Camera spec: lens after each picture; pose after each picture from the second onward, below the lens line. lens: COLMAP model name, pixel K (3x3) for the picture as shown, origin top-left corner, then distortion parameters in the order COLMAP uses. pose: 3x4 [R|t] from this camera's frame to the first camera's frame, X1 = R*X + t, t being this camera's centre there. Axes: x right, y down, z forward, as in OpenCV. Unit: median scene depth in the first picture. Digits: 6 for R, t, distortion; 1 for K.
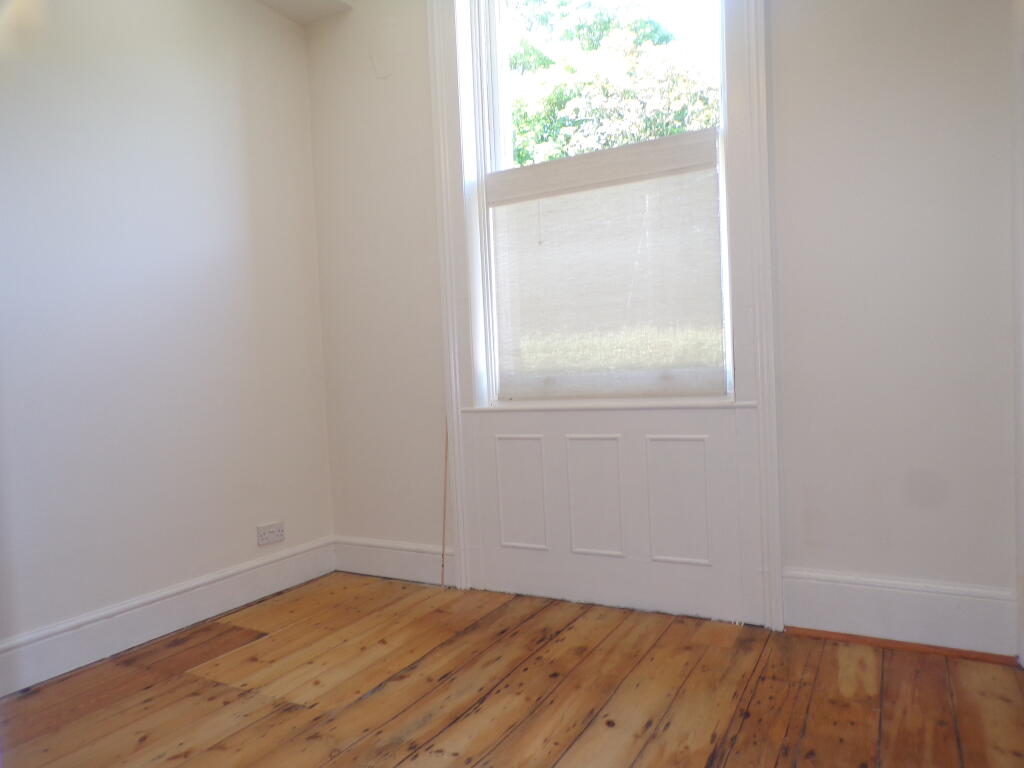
lens RADIAL K [[681.1, 0, 510.5], [0, 681.1, 384.9], [0, 0, 1]] dist [0.015094, -0.004550]
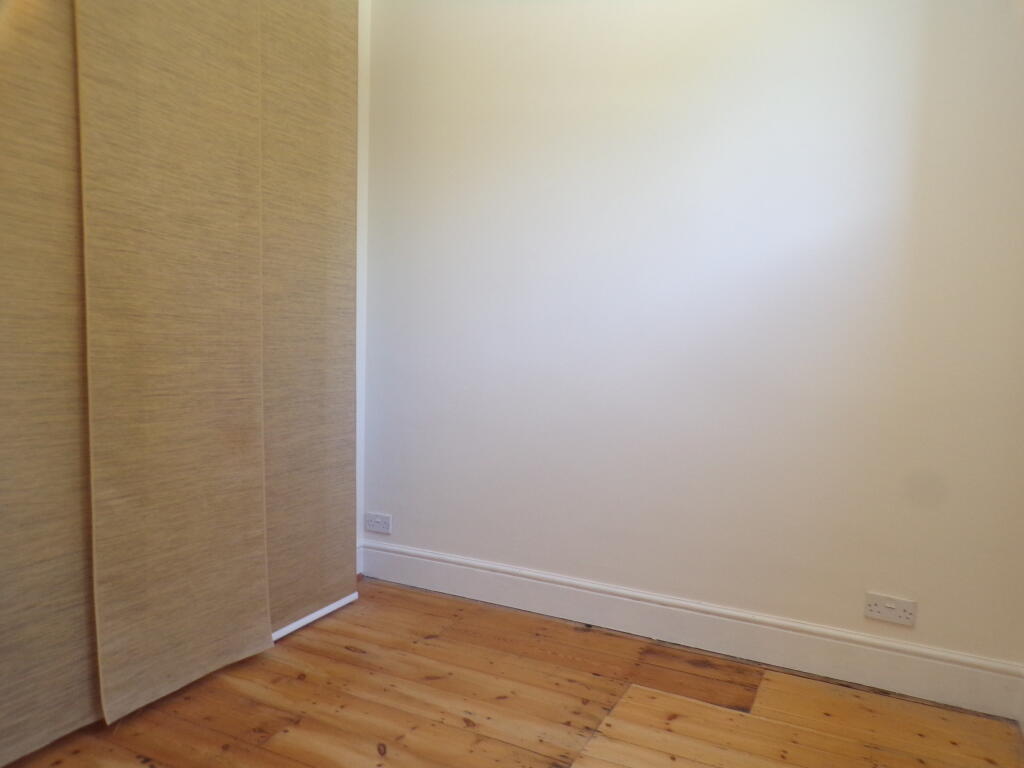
lens RADIAL K [[681.1, 0, 510.3], [0, 681.1, 383.6], [0, 0, 1]] dist [0.015094, -0.004550]
pose [[0.087176, 0.111082, -0.989980, 0.422837], [-0.064427, 0.992312, 0.105671, -0.103574], [0.994107, 0.054569, 0.093663, 0.668883]]
